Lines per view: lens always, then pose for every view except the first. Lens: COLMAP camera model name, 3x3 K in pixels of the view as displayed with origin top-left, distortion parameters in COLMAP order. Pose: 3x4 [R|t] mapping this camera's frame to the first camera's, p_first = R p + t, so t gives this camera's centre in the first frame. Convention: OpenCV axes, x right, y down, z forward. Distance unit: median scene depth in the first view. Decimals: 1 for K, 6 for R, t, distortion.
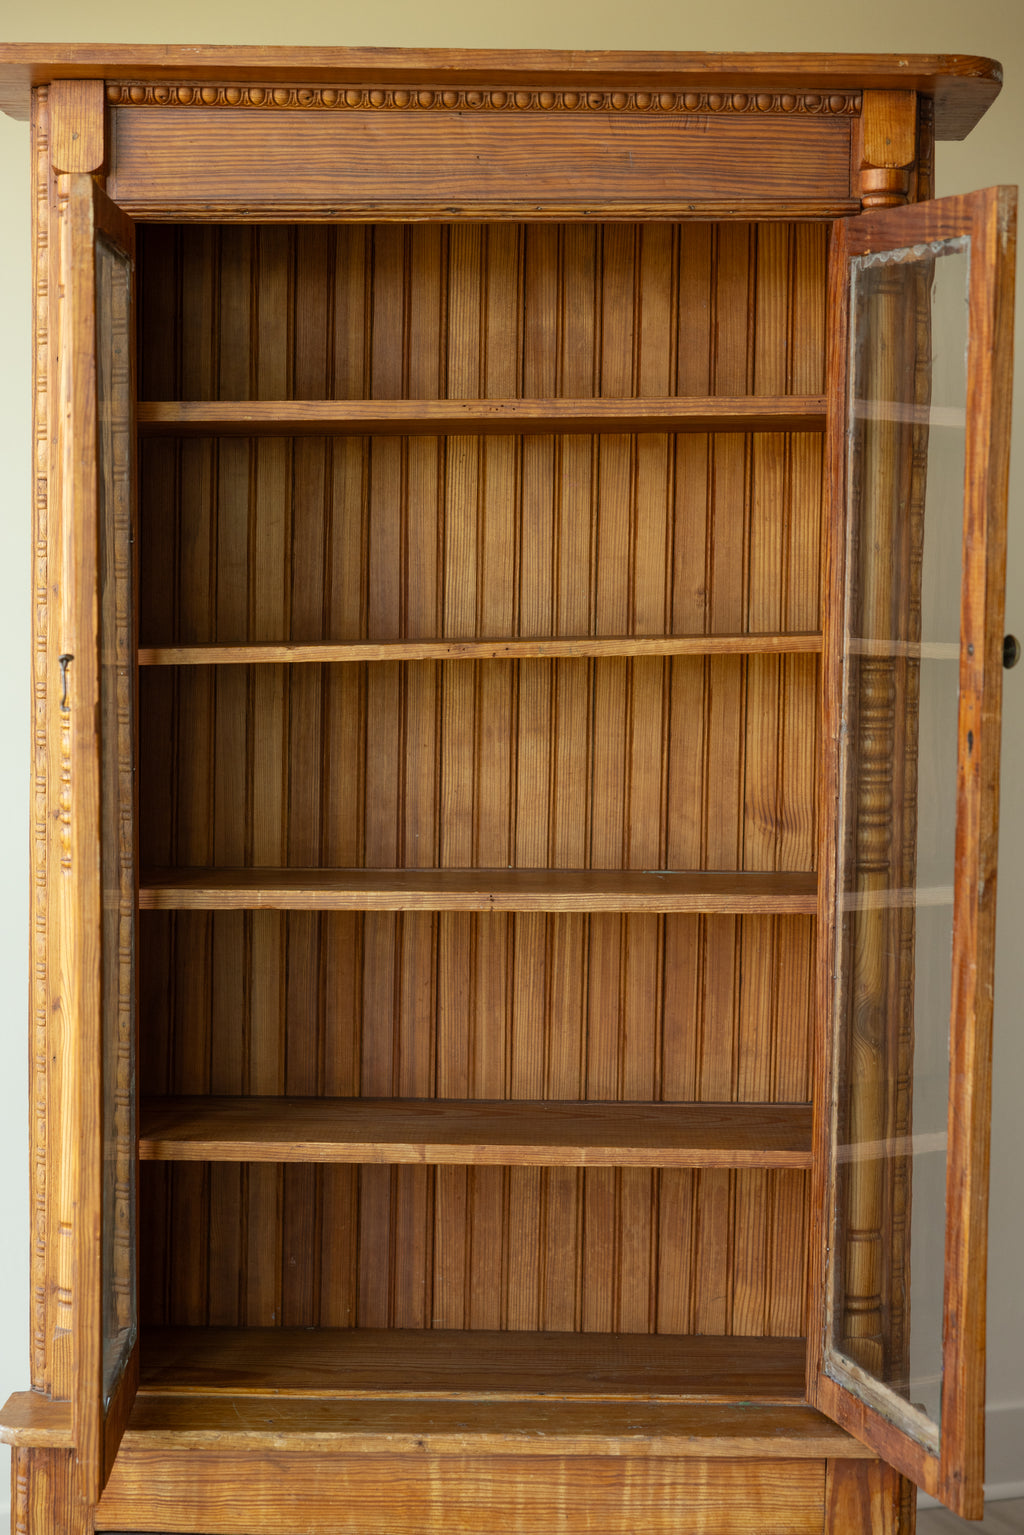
lens RADIAL K [[2796.9, 0, 513.1], [0, 2796.9, 773.0], [0, 0, 1]] dist [0.033839, 0.000000]
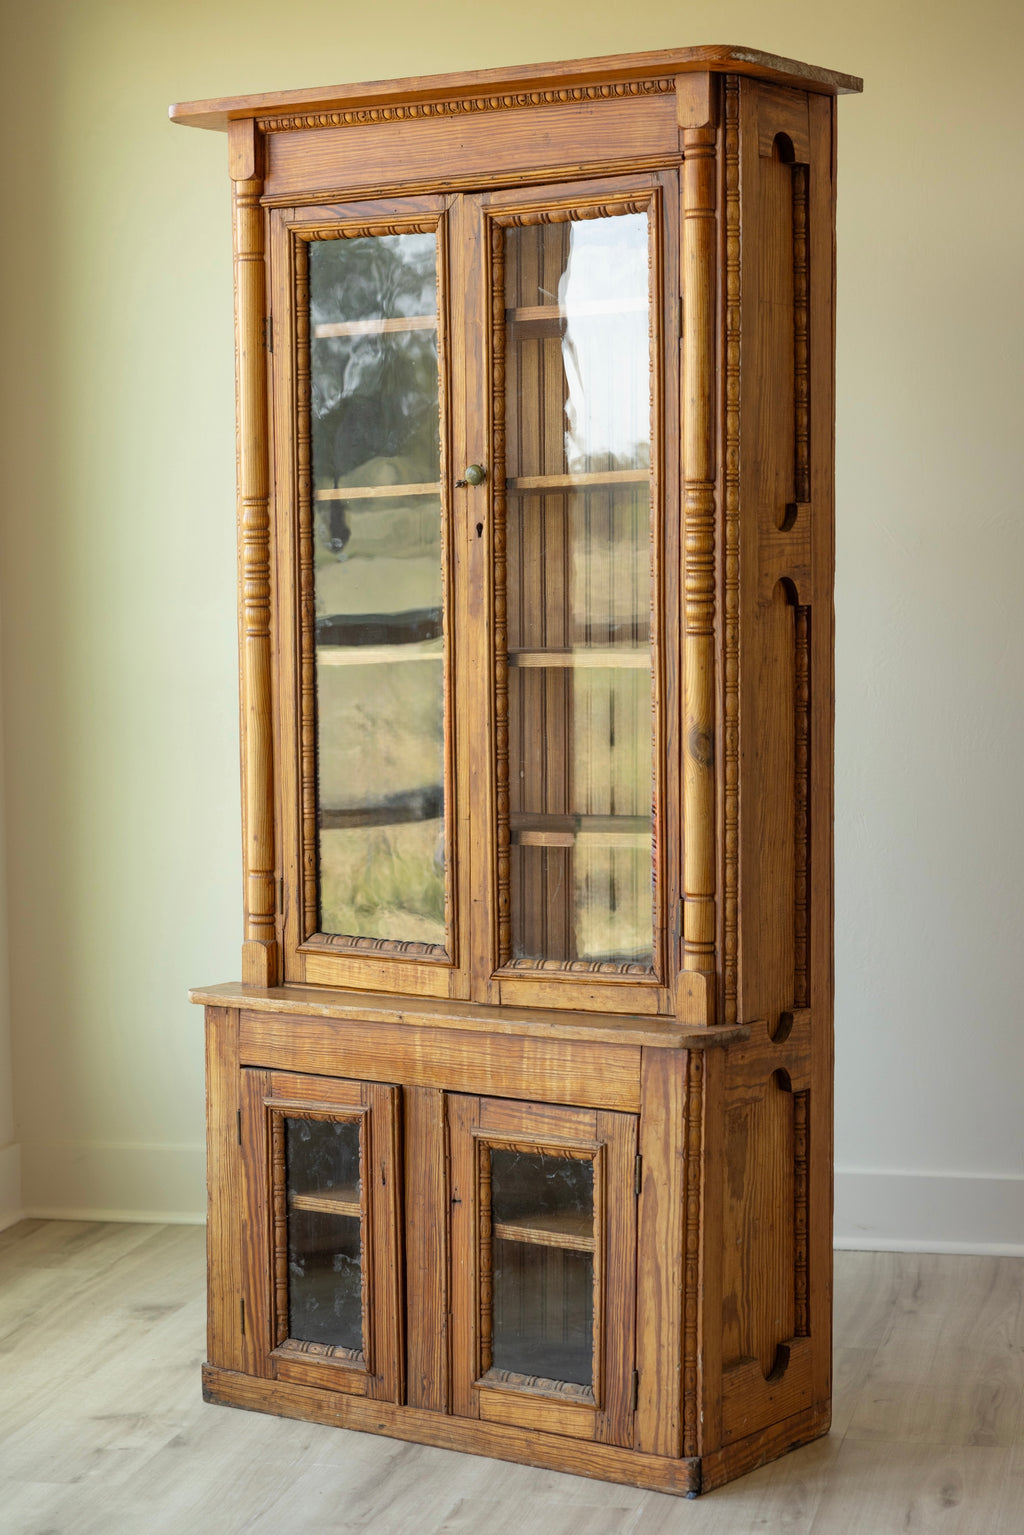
lens RADIAL K [[2953.4, 0, 513.2], [0, 2953.4, 769.1], [0, 0, 1]] dist [0.032082, 0.000000]
pose [[0.844764, 0.020789, -0.534735, 0.832696], [-0.017267, 0.999784, 0.011590, 0.086014], [0.534861, -0.000557, 0.844940, -0.286309]]
